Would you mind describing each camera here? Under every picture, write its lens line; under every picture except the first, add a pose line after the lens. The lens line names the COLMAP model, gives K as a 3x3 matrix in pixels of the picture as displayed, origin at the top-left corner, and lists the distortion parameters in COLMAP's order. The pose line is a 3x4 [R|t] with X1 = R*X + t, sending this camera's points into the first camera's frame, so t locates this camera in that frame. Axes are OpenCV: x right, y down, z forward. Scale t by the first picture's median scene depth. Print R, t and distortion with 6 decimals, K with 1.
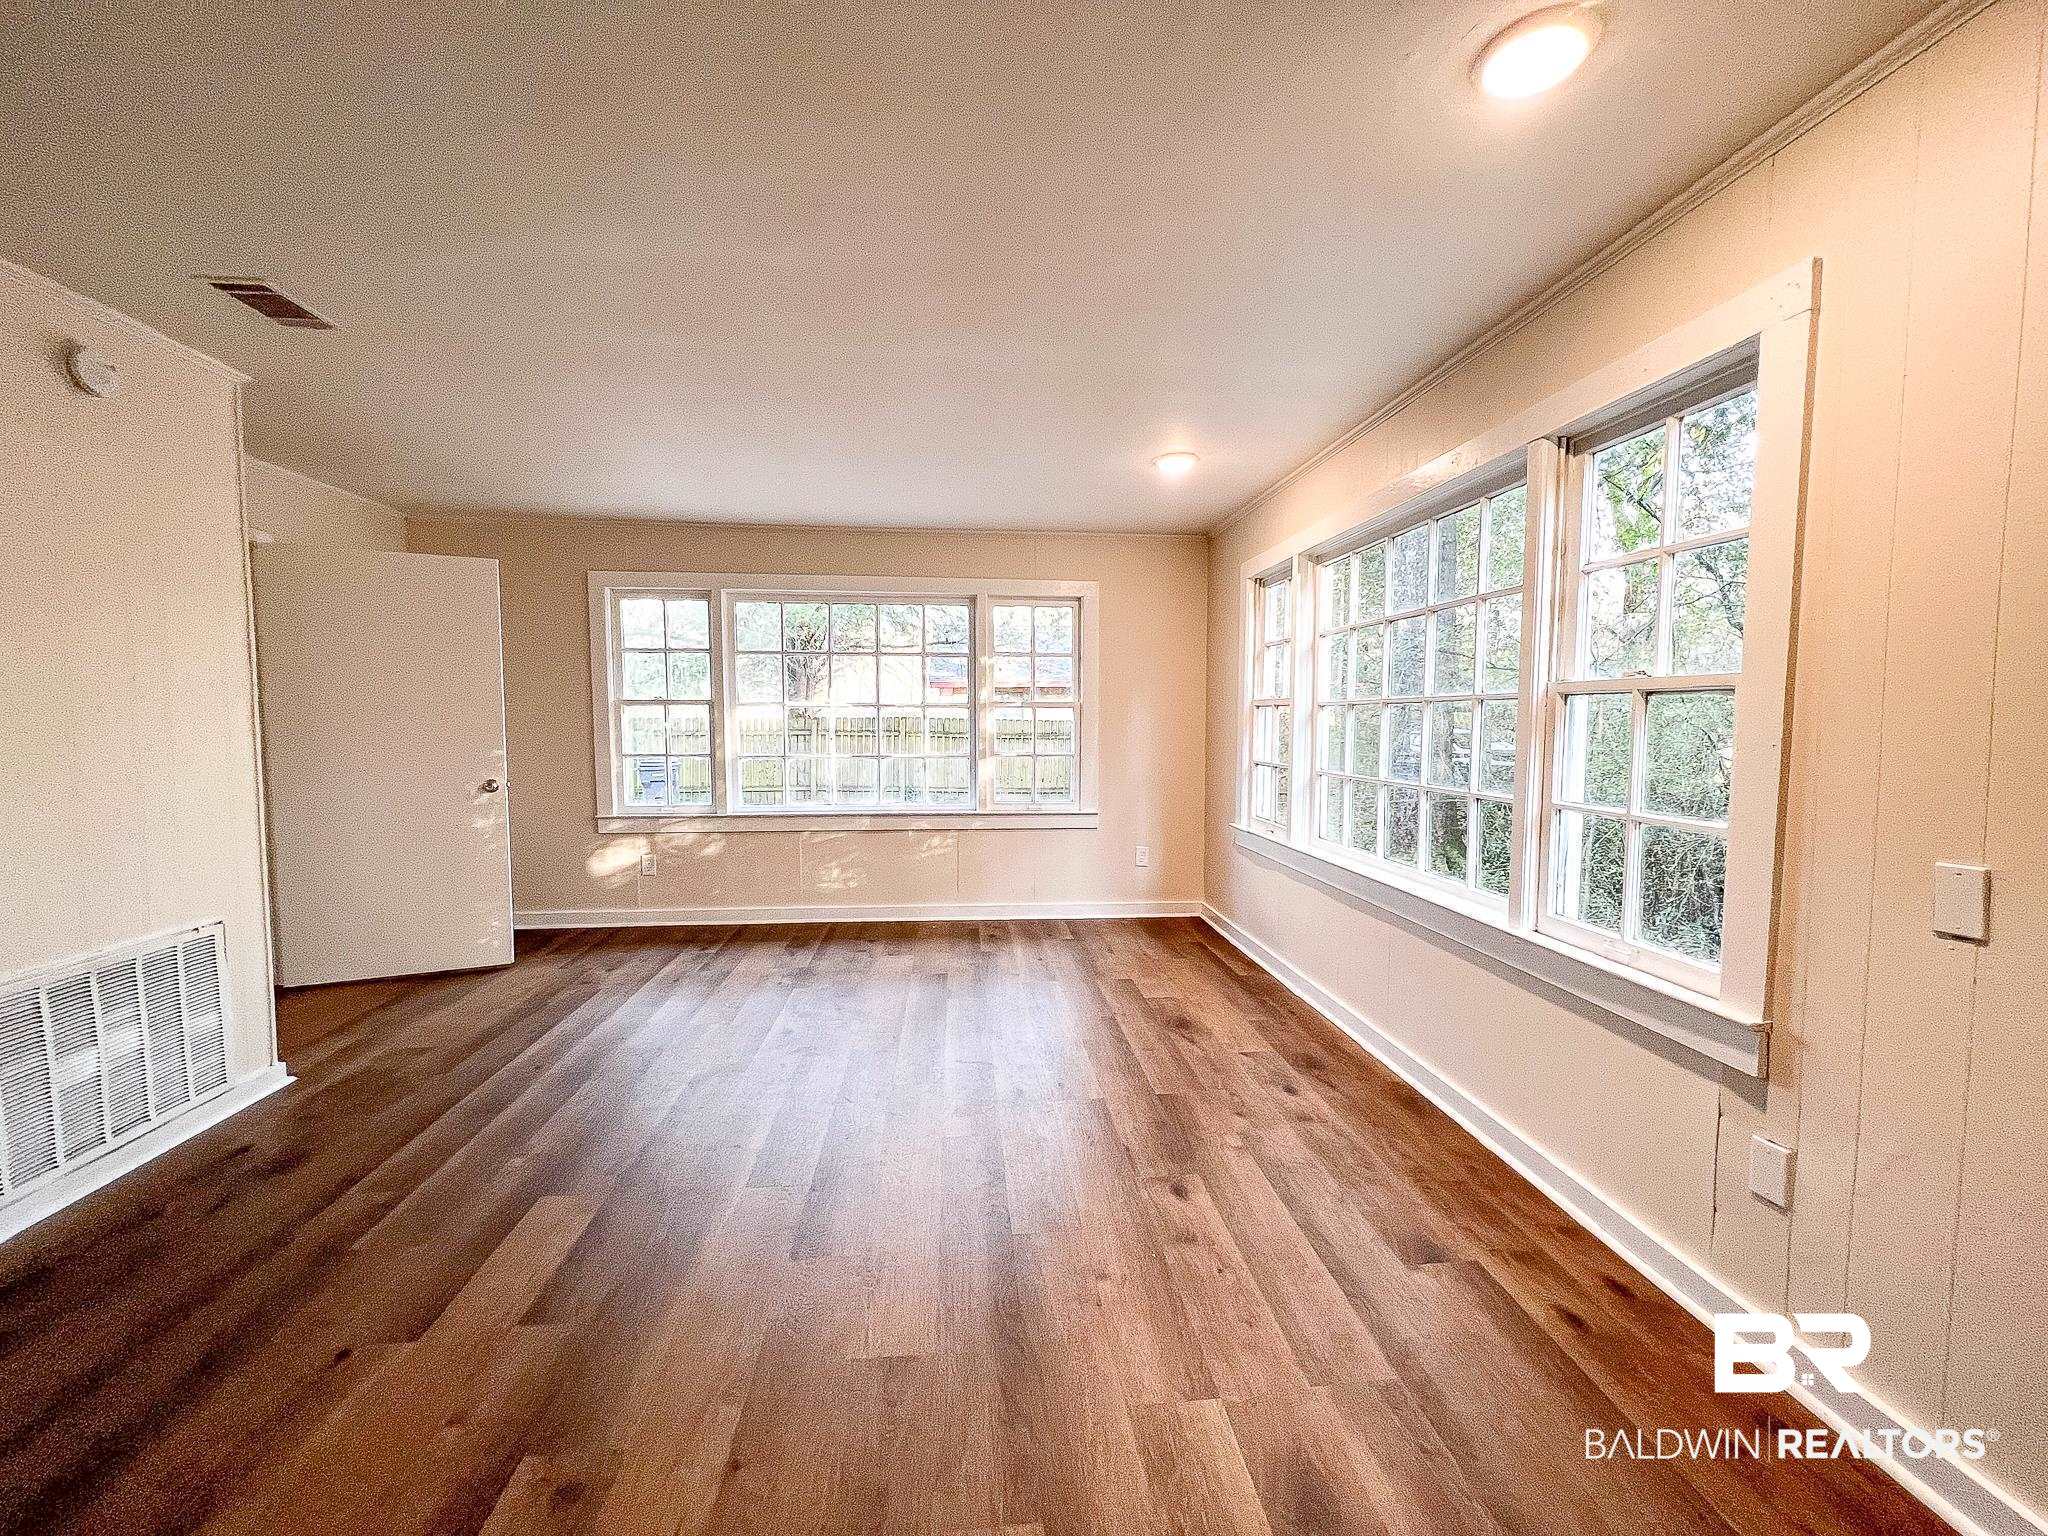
lens RADIAL K [[814.1, 0, 1025.6], [0, 814.1, 761.9], [0, 0, 1]] dist [-0.003105, 0.000515]
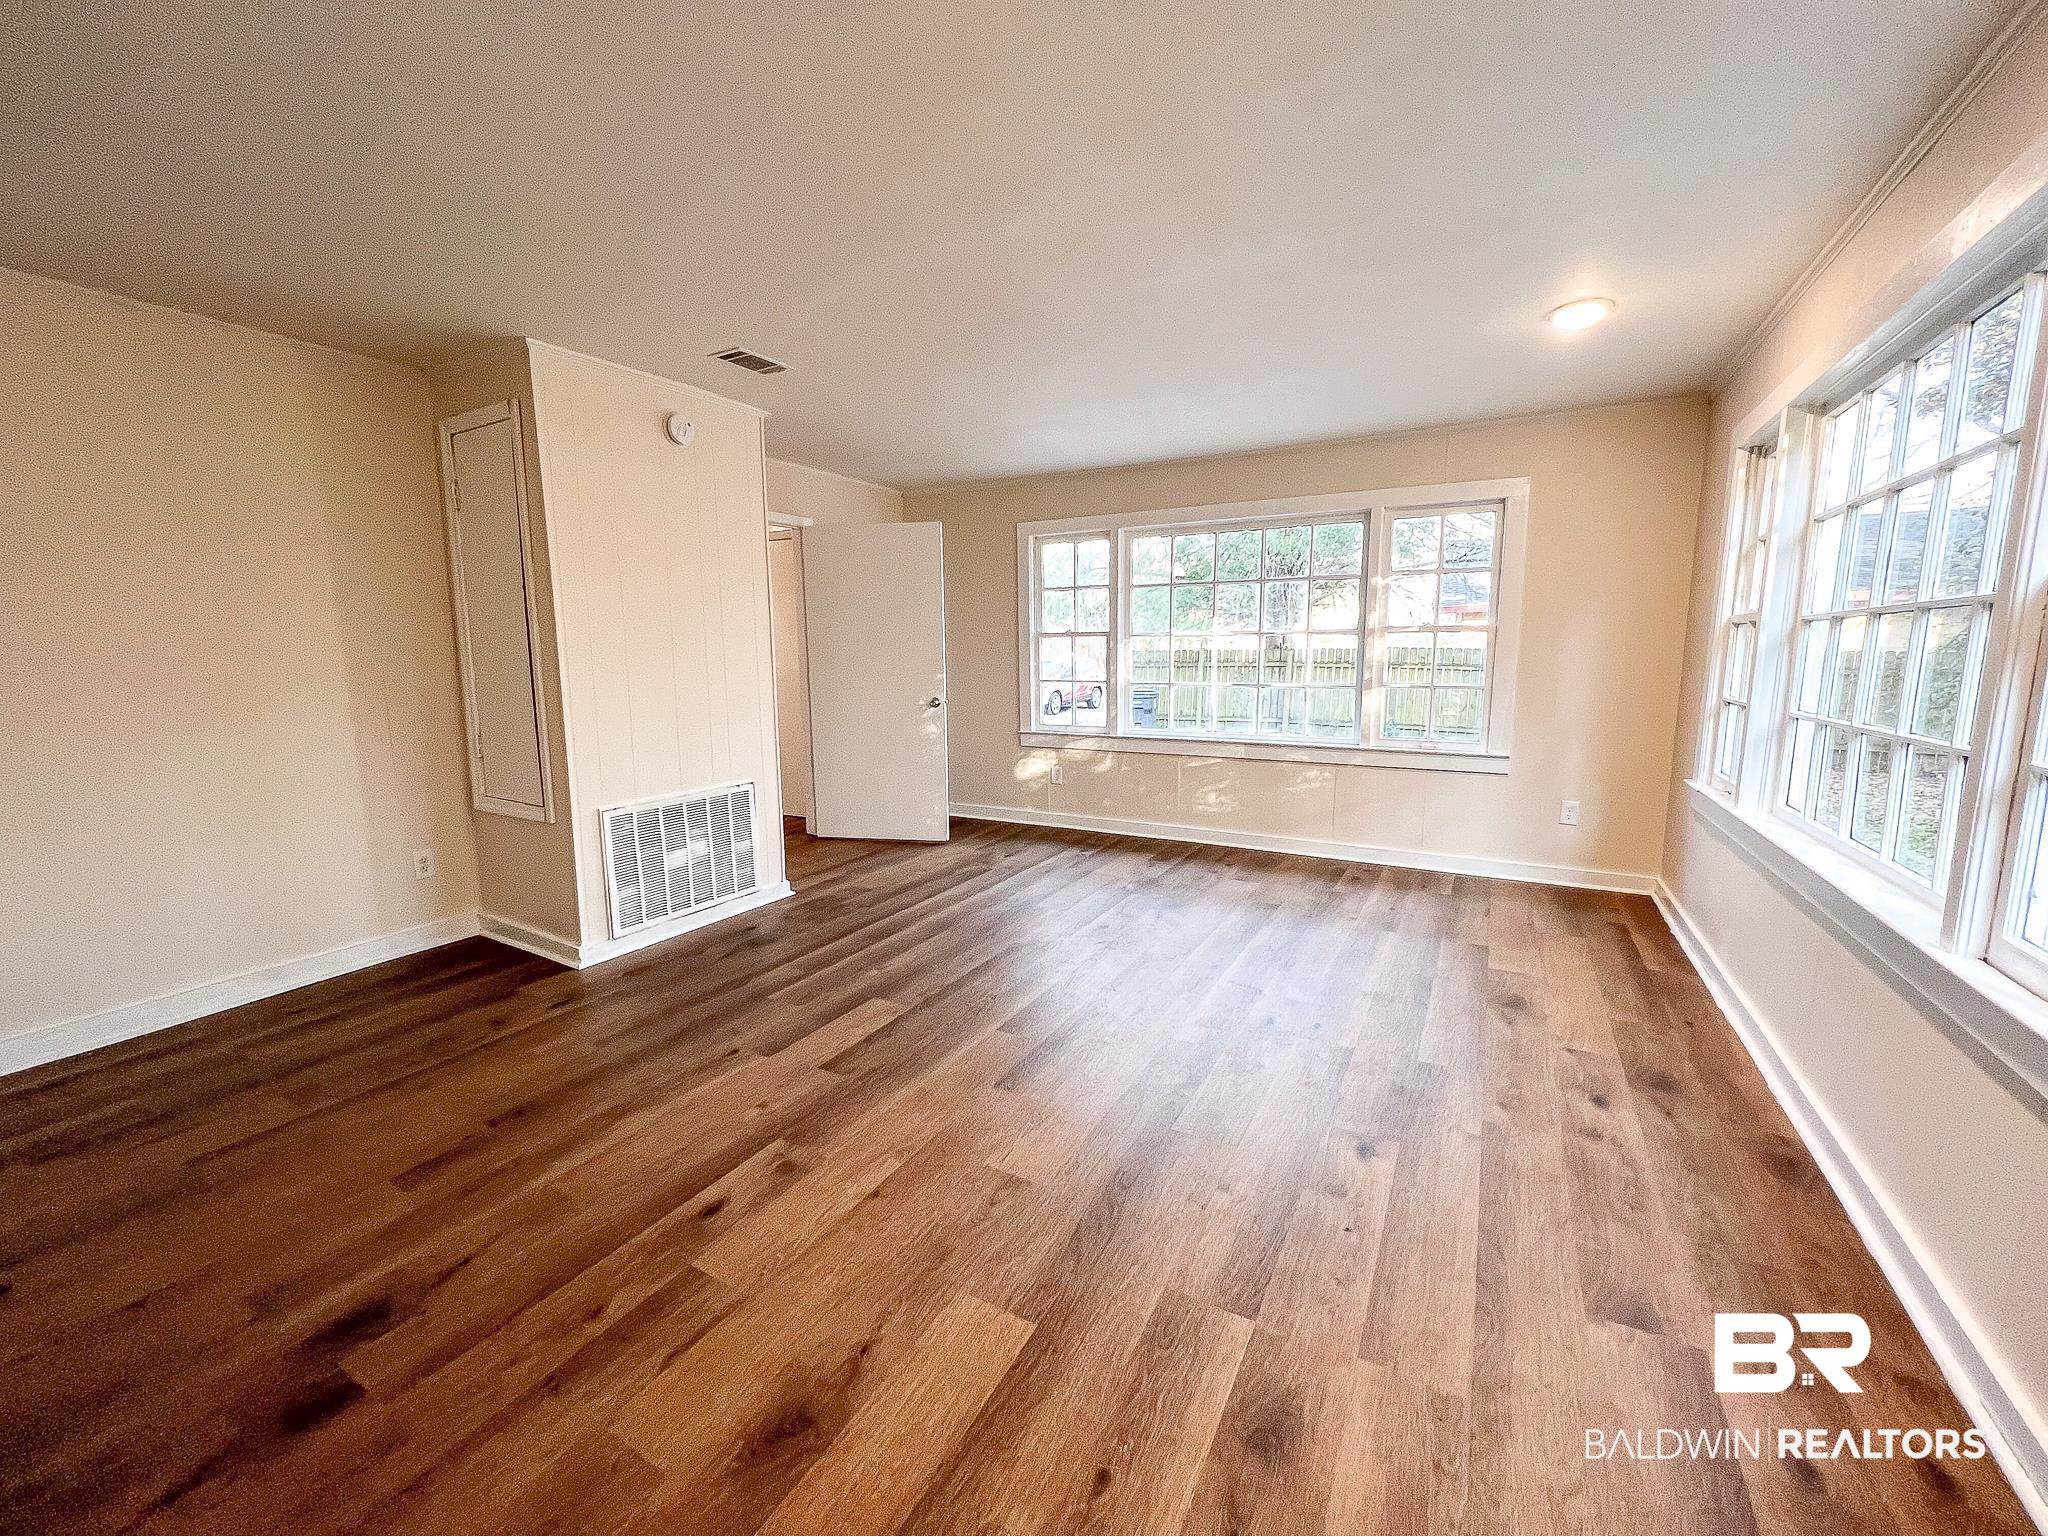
lens RADIAL K [[814.1, 0, 1028.8], [0, 814.1, 763.4], [0, 0, 1]] dist [-0.003105, 0.000515]
pose [[0.822874, 0.070814, -0.563794, 0.196330], [-0.023002, 0.995542, 0.091471, 0.004724], [0.567758, -0.062301, 0.820834, 0.023146]]
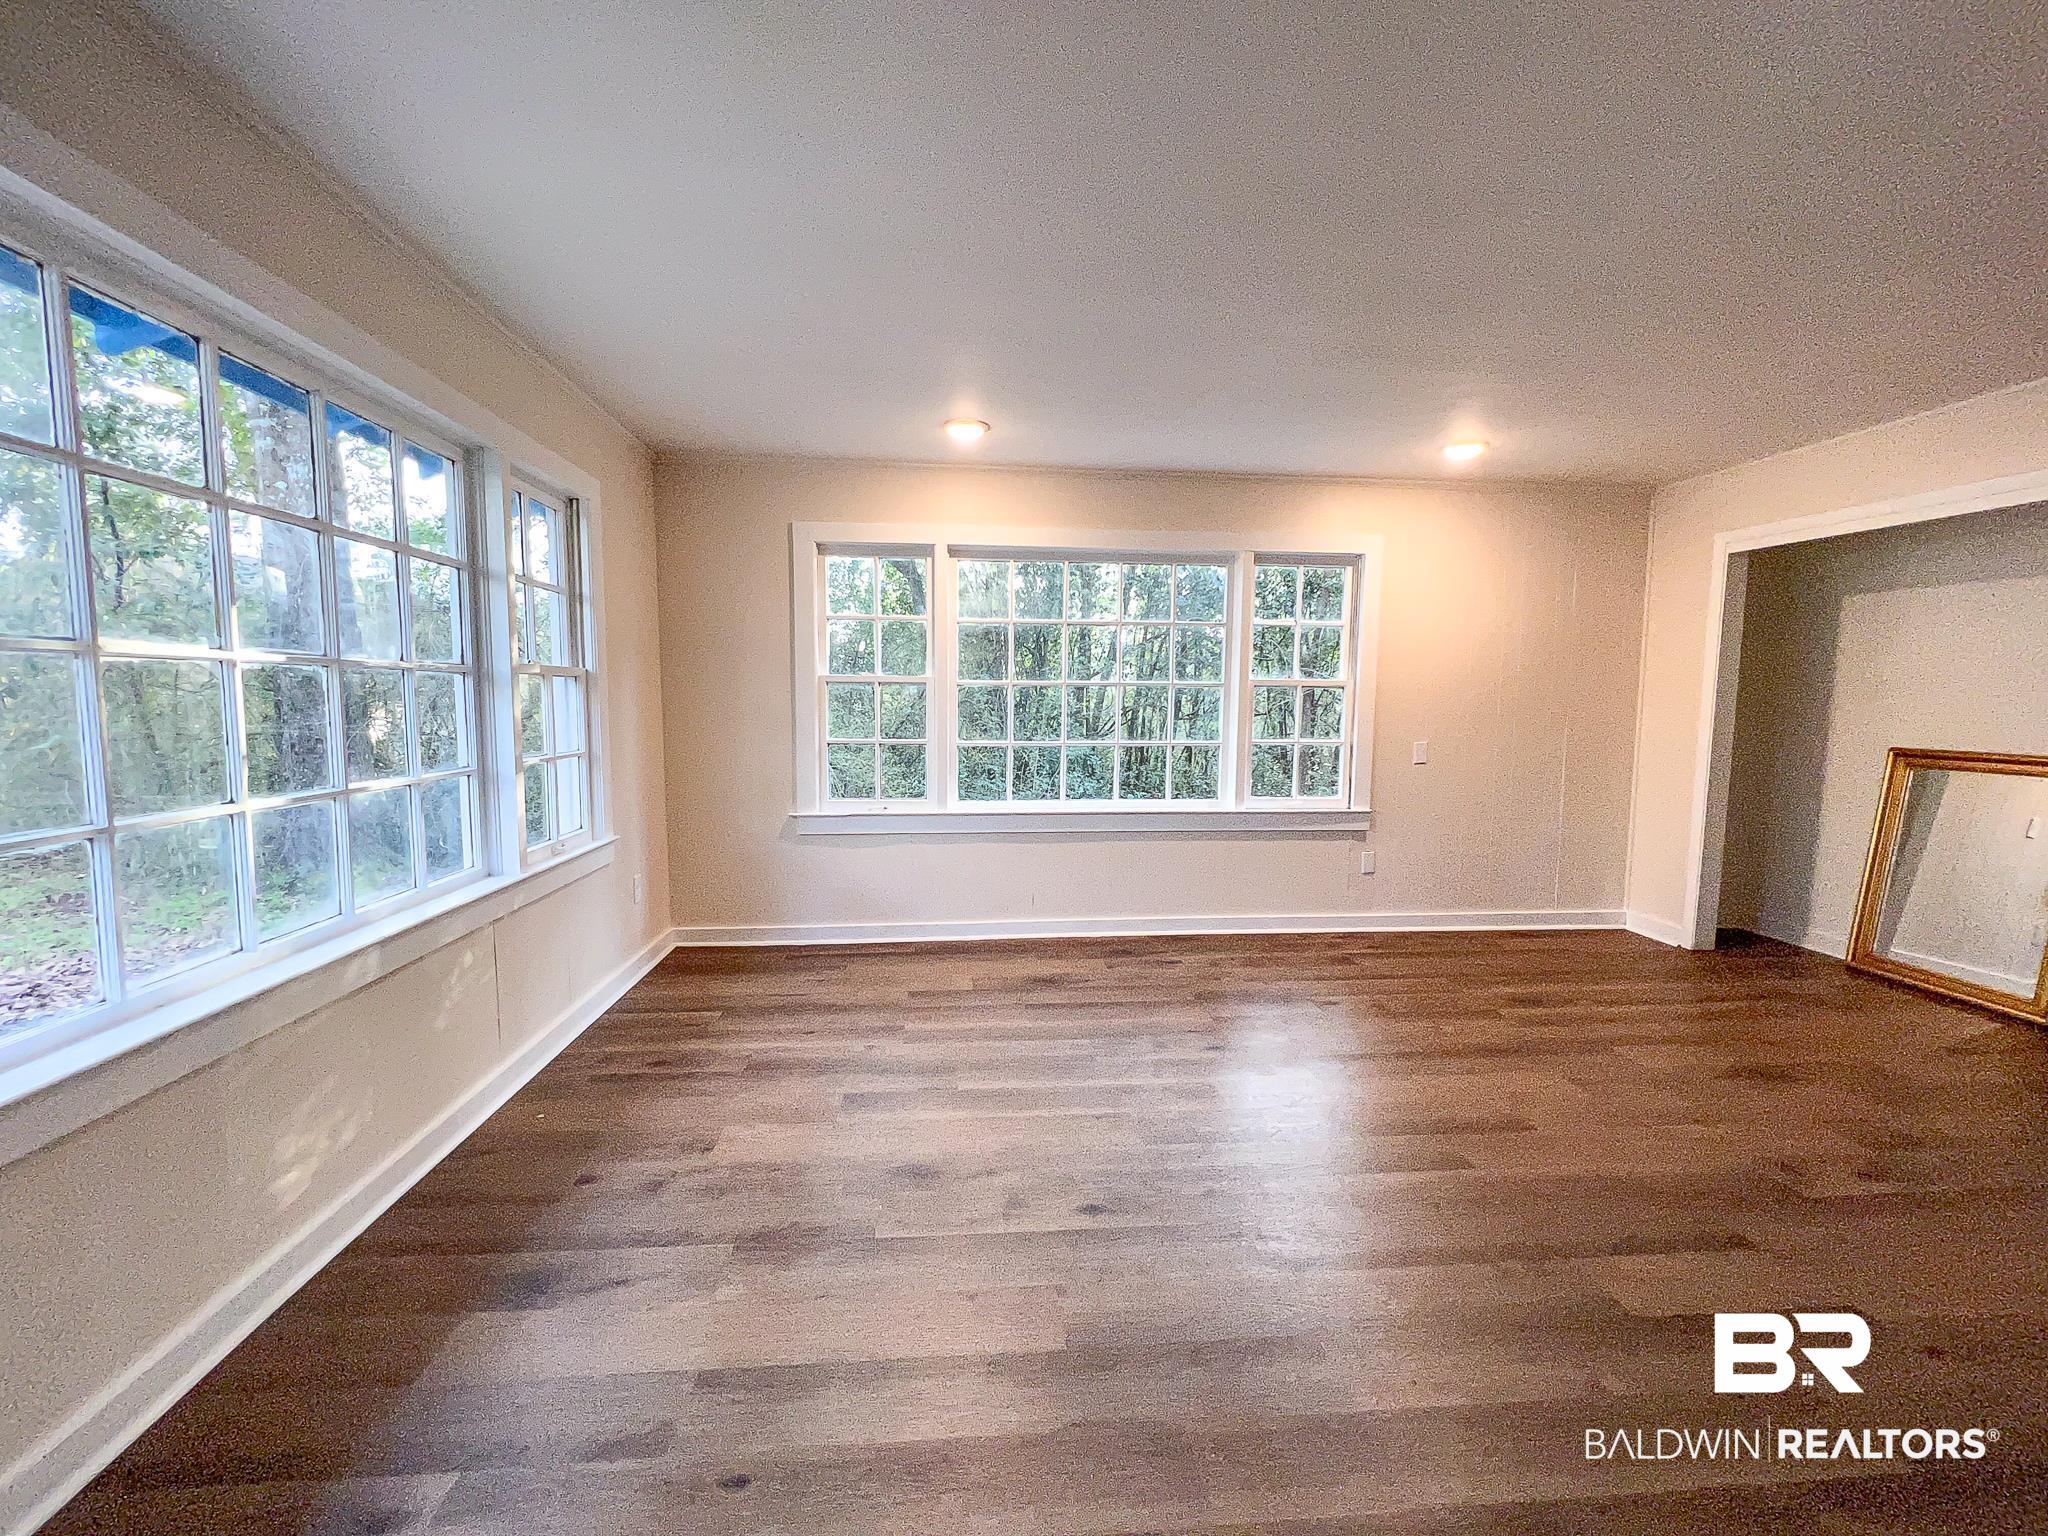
lens RADIAL K [[814.1, 0, 1023.1], [0, 814.1, 769.9], [0, 0, 1]] dist [-0.003105, 0.000515]
pose [[0.004202, -0.095566, 0.995414, -0.712051], [0.047415, 0.994322, 0.095261, -0.051154], [-0.998866, 0.046798, 0.008709, 0.834832]]
